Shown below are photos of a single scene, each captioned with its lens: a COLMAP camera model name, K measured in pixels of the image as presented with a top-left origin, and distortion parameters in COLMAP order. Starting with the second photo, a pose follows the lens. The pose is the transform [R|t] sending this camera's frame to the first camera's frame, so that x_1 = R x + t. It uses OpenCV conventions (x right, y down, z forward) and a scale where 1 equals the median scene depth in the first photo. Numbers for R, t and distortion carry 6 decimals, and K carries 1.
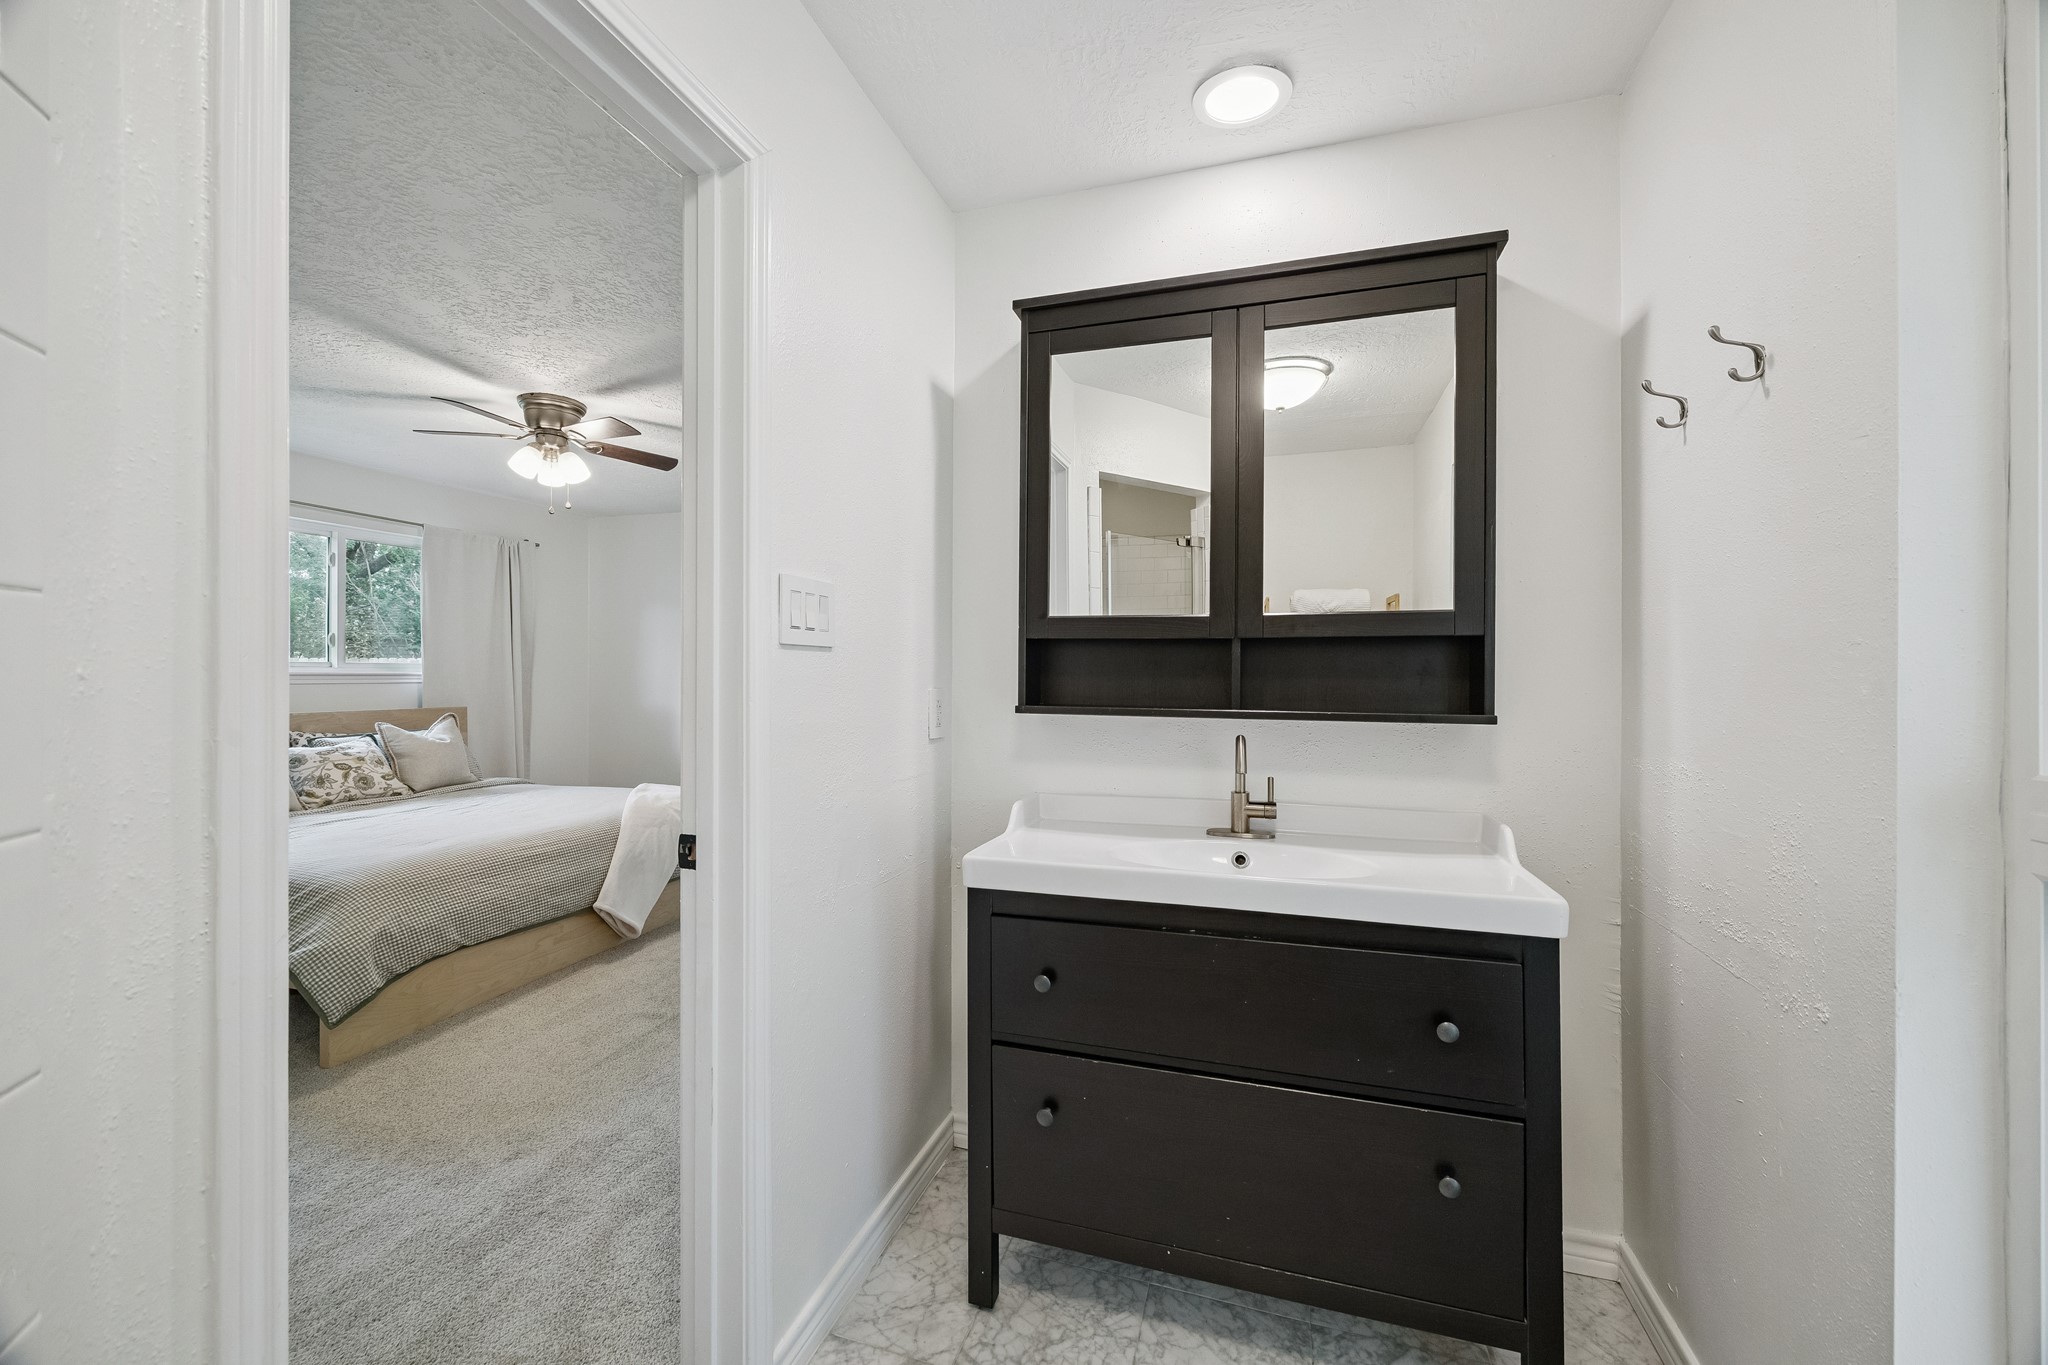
lens RADIAL K [[783.5, 0, 1027.3], [0, 783.5, 674.9], [0, 0, 1]] dist [-0.002691, -0.000347]
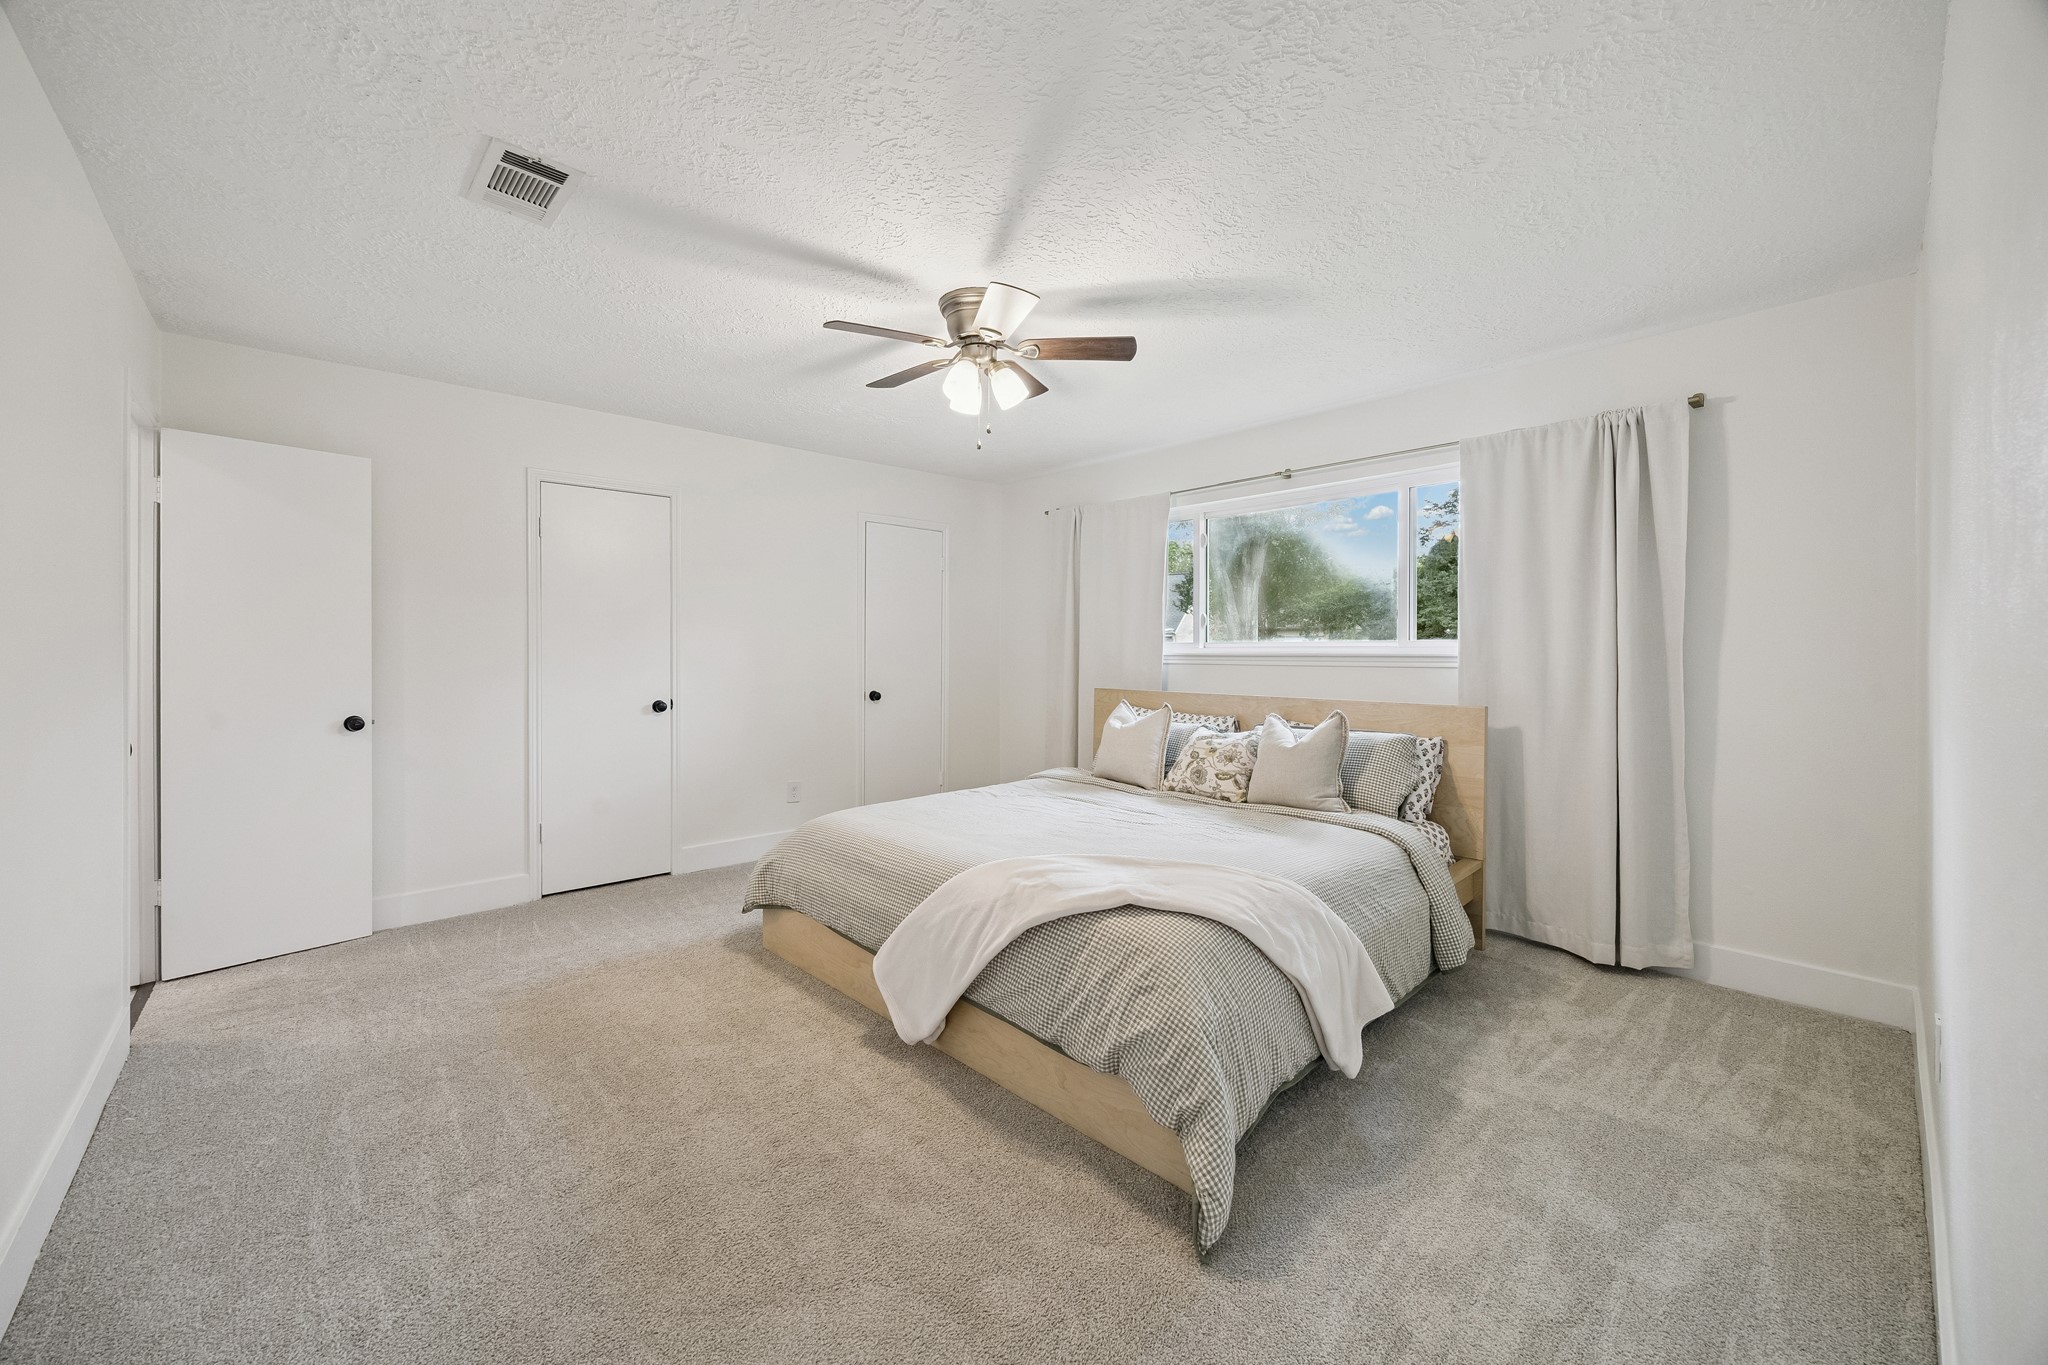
lens RADIAL K [[783.5, 0, 1021.8], [0, 783.5, 663.8], [0, 0, 1]] dist [-0.002691, -0.000347]
pose [[-0.501899, 0.012721, -0.864833, 0.035900], [-0.000433, 0.999888, 0.014959, -0.005871], [0.864926, 0.007882, -0.501837, 1.282711]]
